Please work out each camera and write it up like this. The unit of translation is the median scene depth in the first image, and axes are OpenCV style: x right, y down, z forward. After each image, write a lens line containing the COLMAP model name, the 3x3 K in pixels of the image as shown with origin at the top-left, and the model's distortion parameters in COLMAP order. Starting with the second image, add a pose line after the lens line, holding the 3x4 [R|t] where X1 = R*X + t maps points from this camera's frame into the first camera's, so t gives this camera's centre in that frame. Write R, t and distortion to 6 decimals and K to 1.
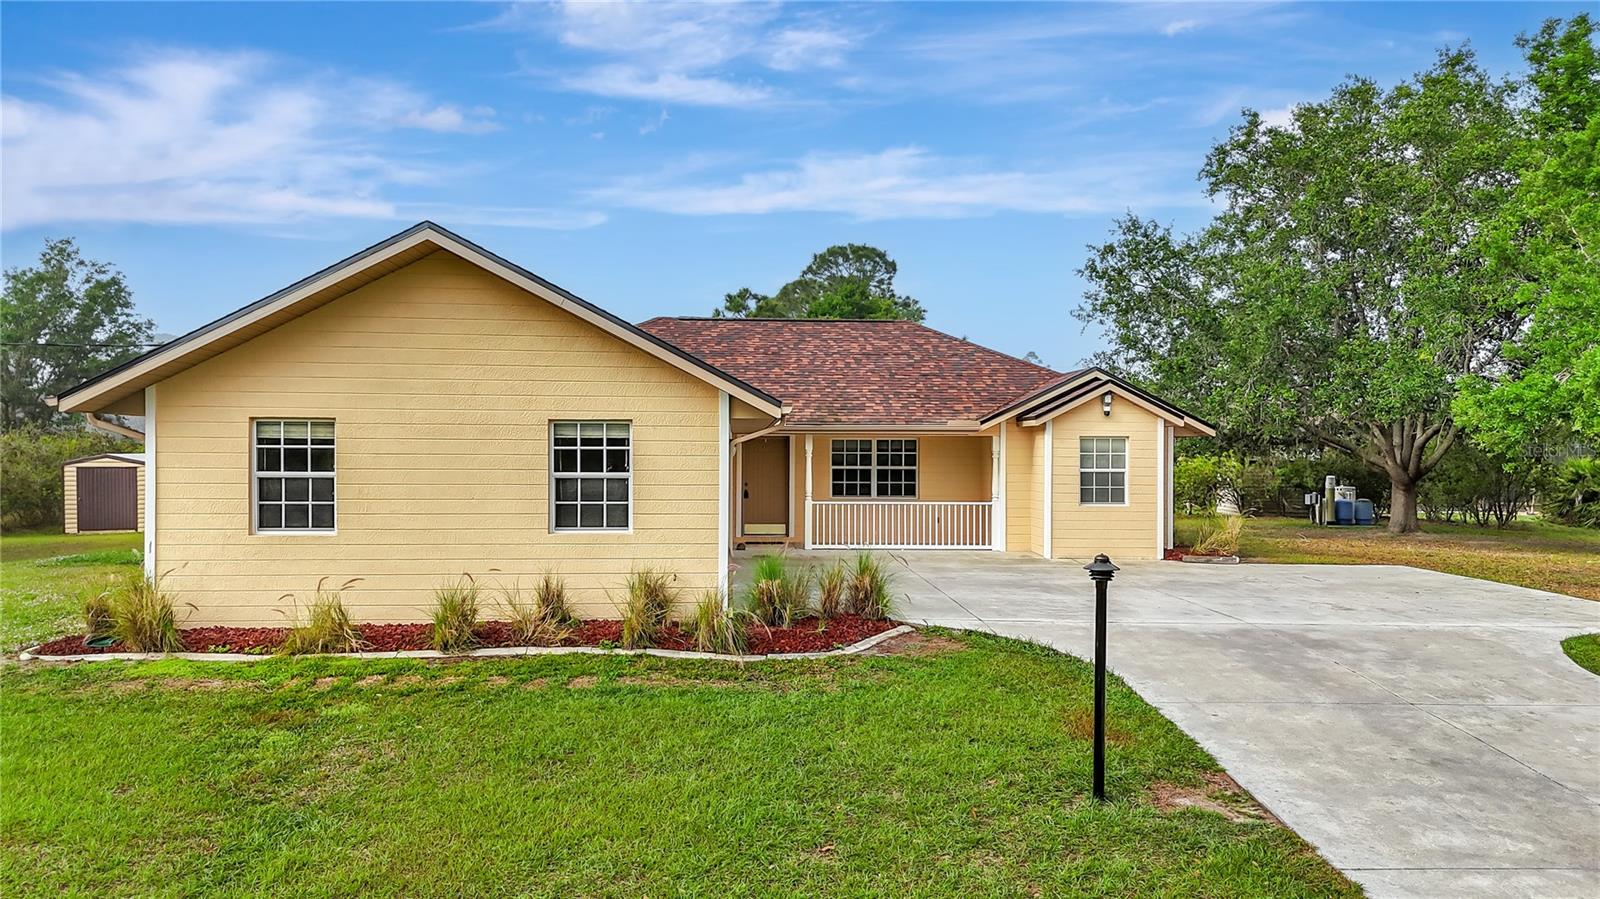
lens RADIAL K [[1171.3, 0, 800.0], [0, 1171.3, 449.5], [0, 0, 1]] dist [0.069230, -0.060712]
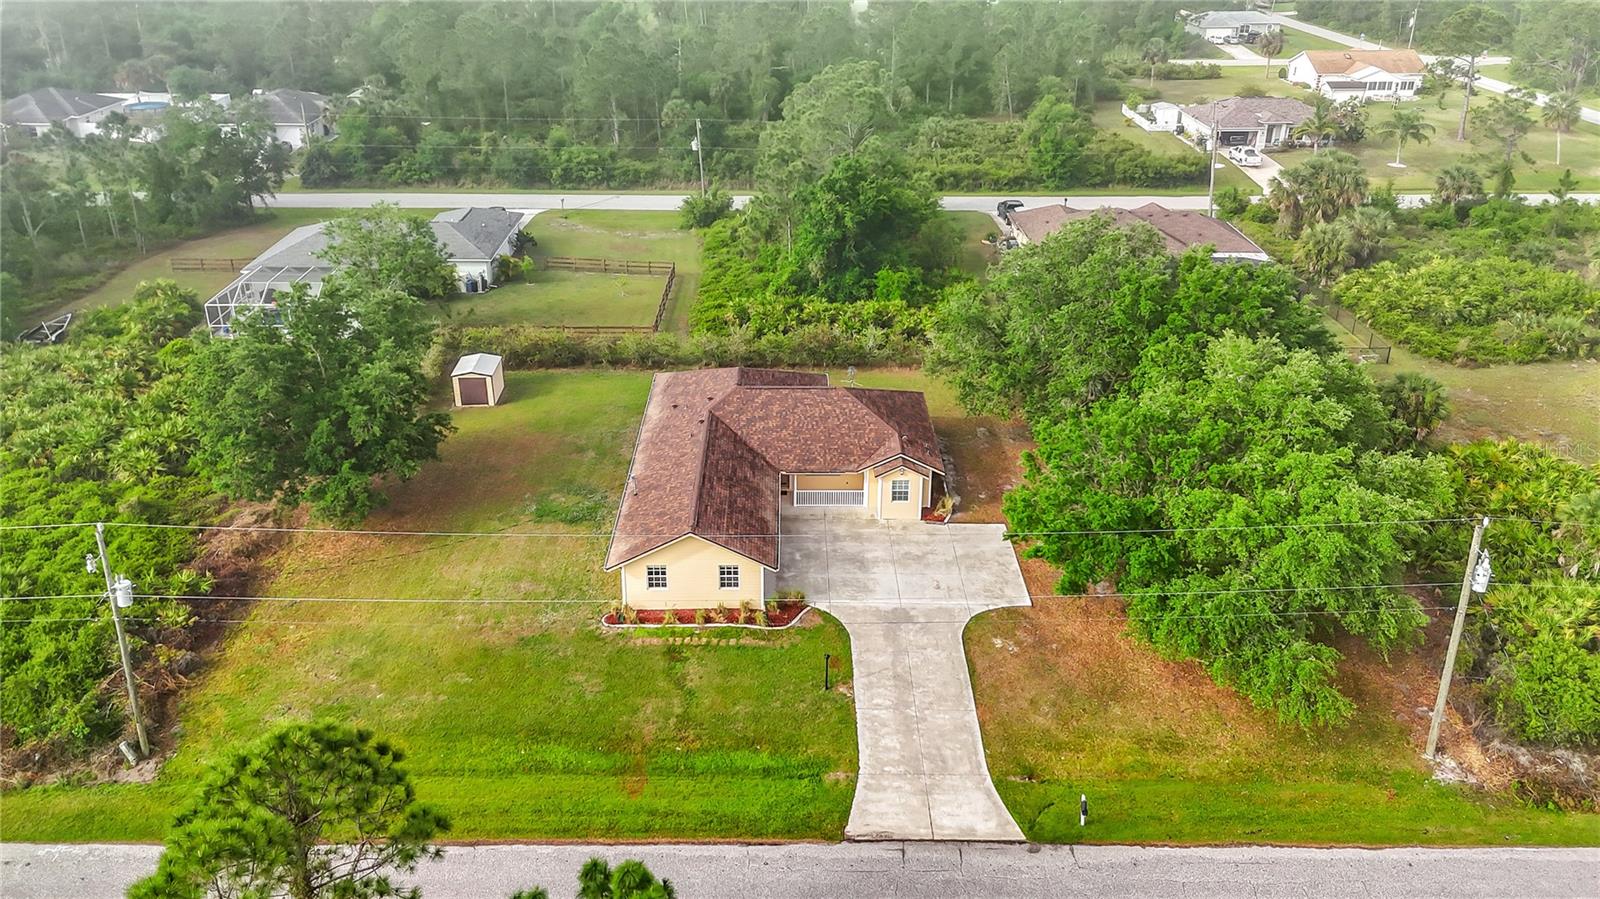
lens RADIAL K [[1100.2, 0, 800.0], [0, 1100.2, 449.5], [0, 0, 1]] dist [0.000256, -0.000171]
pose [[0.999185, 0.019726, -0.035217, 0.097293], [-0.001990, 0.895469, 0.445120, -1.080666], [0.040316, -0.444687, 0.894778, -1.136493]]
